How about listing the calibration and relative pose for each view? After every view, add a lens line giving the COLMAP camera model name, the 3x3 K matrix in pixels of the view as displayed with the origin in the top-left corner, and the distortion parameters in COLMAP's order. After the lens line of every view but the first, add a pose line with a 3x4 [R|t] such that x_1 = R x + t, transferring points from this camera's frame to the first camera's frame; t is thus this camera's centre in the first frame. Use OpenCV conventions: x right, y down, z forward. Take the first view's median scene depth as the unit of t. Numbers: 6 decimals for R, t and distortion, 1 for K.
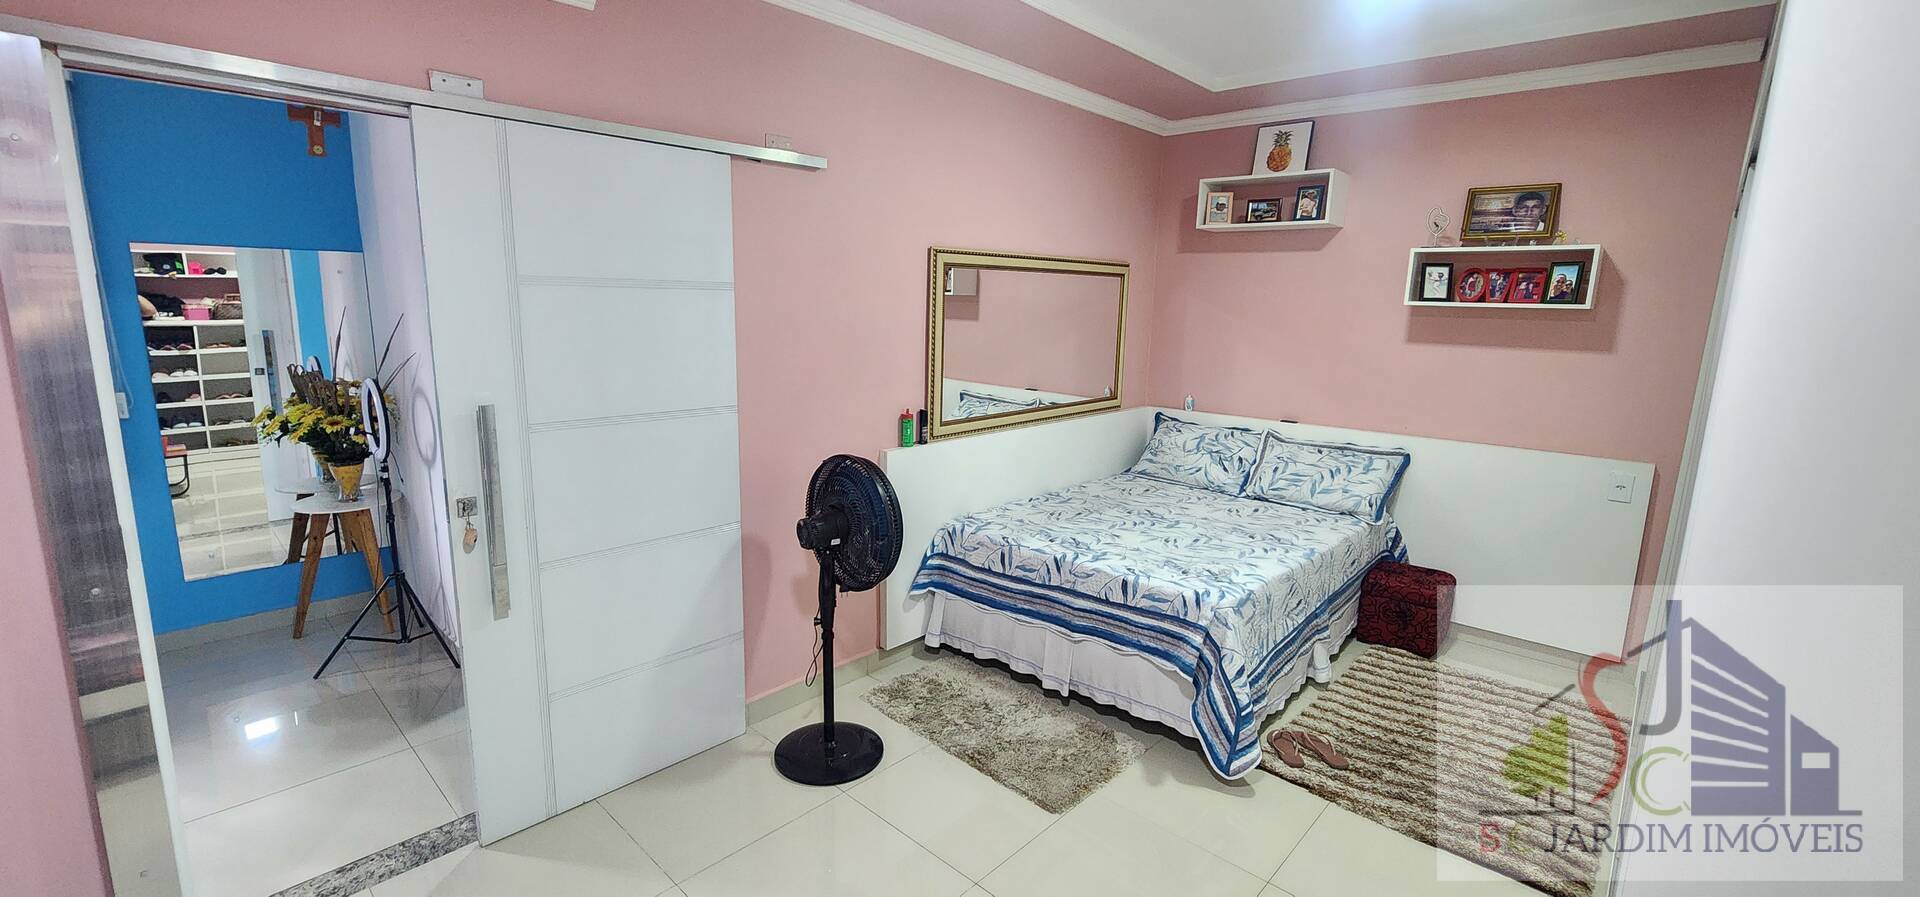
lens RADIAL K [[789.5, 0, 964.2], [0, 789.5, 444.1], [0, 0, 1]] dist [-0.000475, -0.000525]
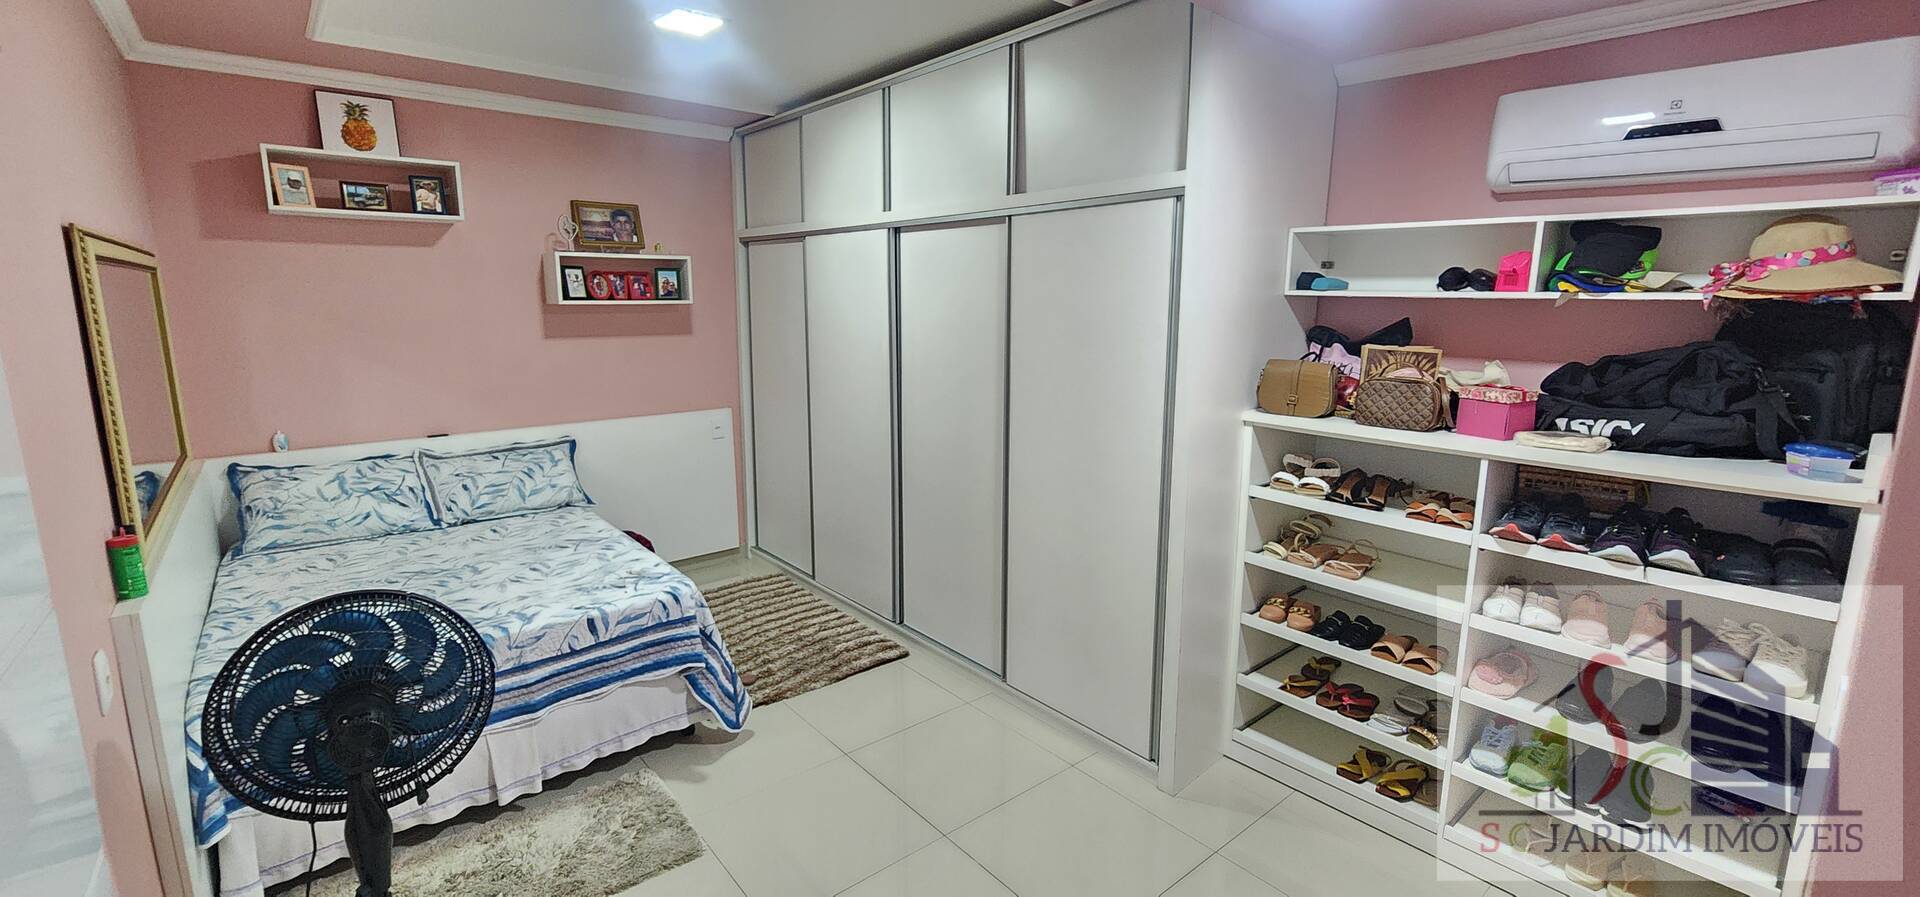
lens RADIAL K [[789.5, 0, 965.5], [0, 789.5, 441.5], [0, 0, 1]] dist [-0.000475, -0.000525]
pose [[0.130752, -0.199552, 0.971124, -0.472711], [0.183461, 0.967486, 0.174104, -0.083995], [-0.974292, 0.155399, 0.163111, 0.326574]]
